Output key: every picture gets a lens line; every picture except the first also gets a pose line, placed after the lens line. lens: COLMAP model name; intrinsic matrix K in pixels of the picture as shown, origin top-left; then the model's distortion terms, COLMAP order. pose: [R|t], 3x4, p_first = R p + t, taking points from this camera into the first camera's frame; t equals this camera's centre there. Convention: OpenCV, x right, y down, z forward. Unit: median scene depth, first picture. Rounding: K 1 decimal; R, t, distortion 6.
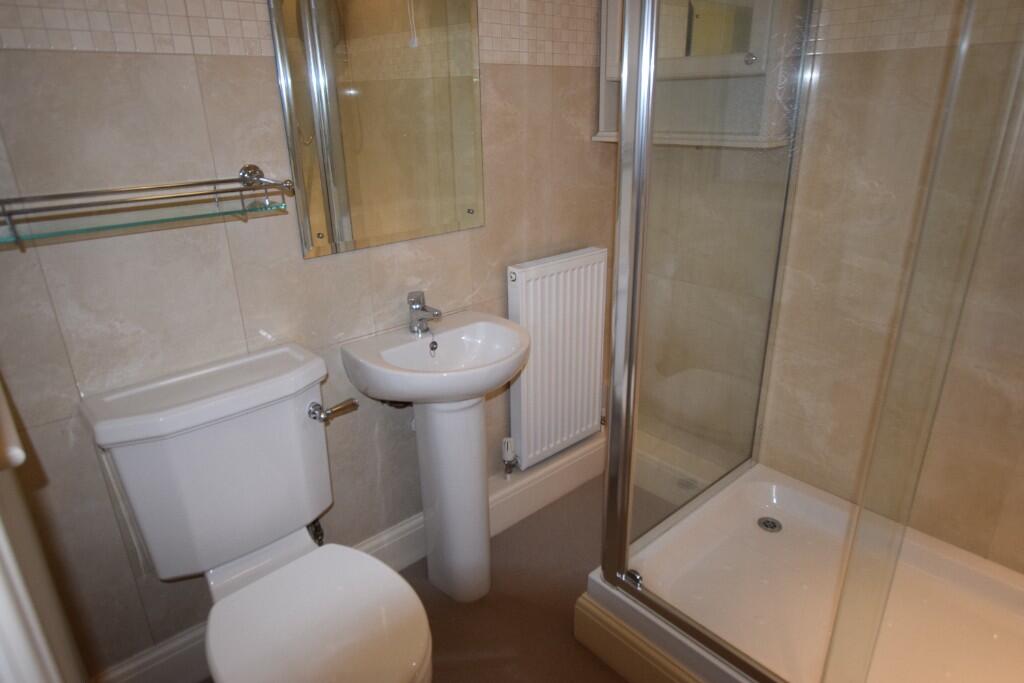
lens RADIAL K [[617.3, 0, 509.5], [0, 617.3, 343.6], [0, 0, 1]] dist [-0.023165, 0.008423]
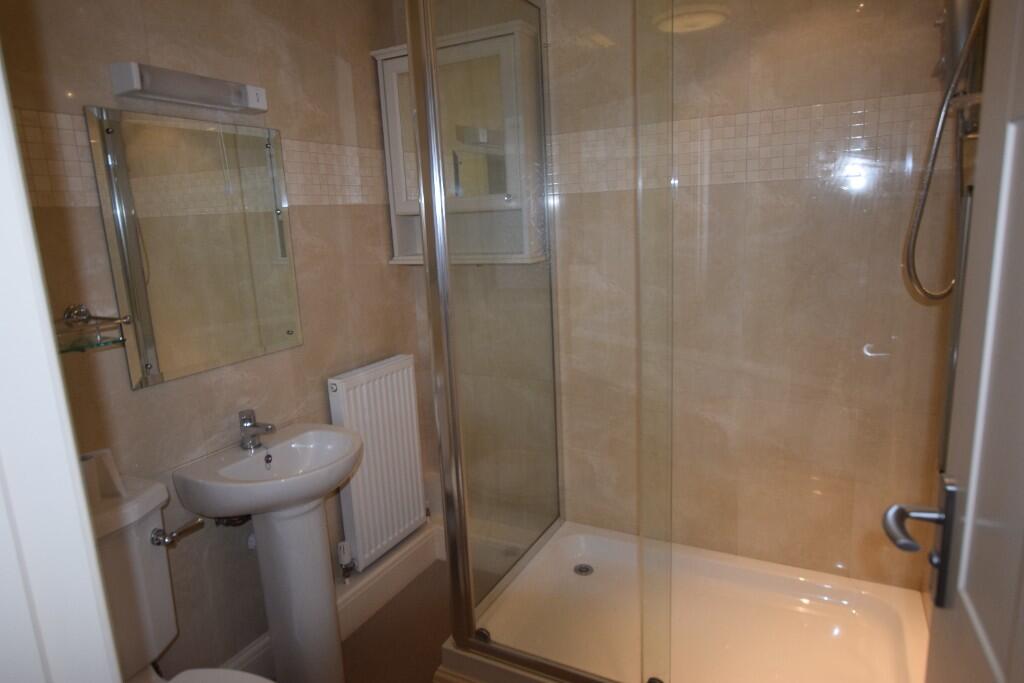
lens RADIAL K [[617.3, 0, 513.1], [0, 617.3, 341.9], [0, 0, 1]] dist [-0.023165, 0.008423]
pose [[0.935397, -0.092972, 0.341158, -0.062051], [0.153523, 0.975916, -0.154977, 0.031272], [-0.318533, 0.197341, 0.927143, -0.131884]]
